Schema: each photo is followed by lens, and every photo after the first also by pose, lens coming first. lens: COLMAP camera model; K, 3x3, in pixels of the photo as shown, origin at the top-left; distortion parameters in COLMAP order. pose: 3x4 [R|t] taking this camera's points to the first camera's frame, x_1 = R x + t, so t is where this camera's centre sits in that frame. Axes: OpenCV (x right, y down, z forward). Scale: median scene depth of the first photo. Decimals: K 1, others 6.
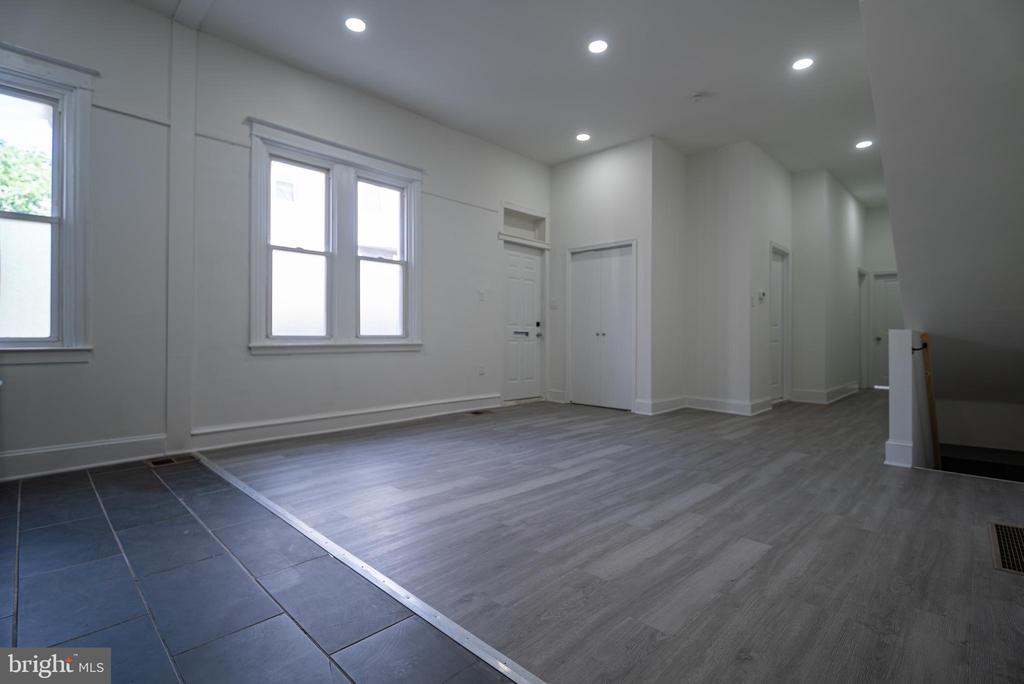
lens RADIAL K [[478.6, 0, 506.8], [0, 478.6, 335.5], [0, 0, 1]] dist [0.002724, -0.005895]
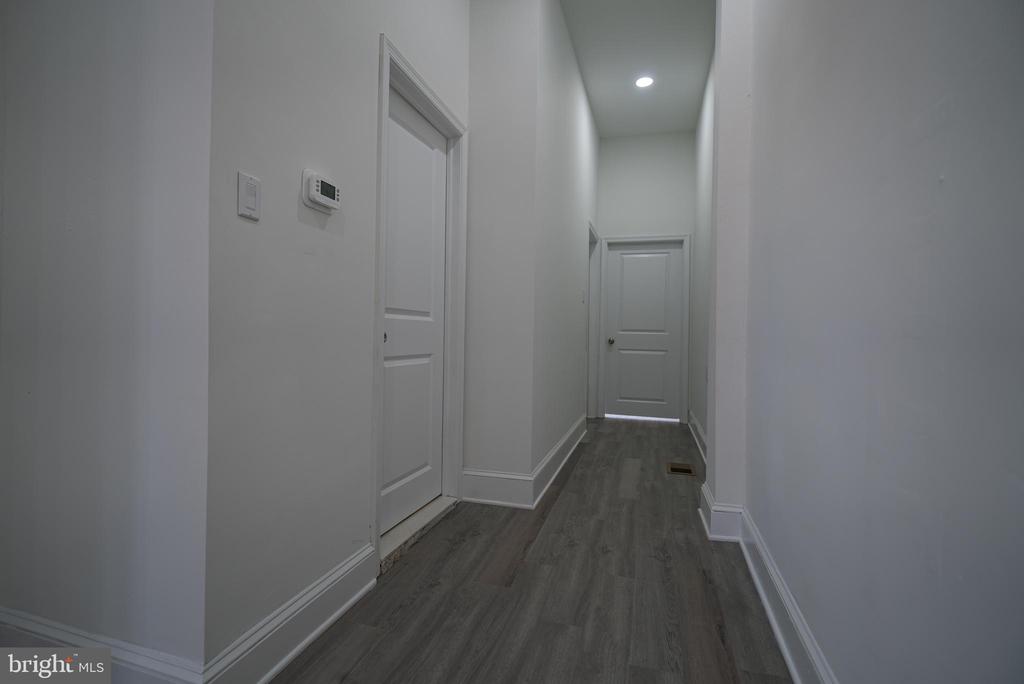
lens RADIAL K [[478.6, 0, 506.8], [0, 478.6, 335.5], [0, 0, 1]] dist [0.002724, -0.005895]
pose [[0.879590, 0.006159, 0.475693, 0.350286], [-0.013451, 0.999838, 0.011928, -0.007396], [-0.475542, -0.016891, 0.879531, 0.506158]]
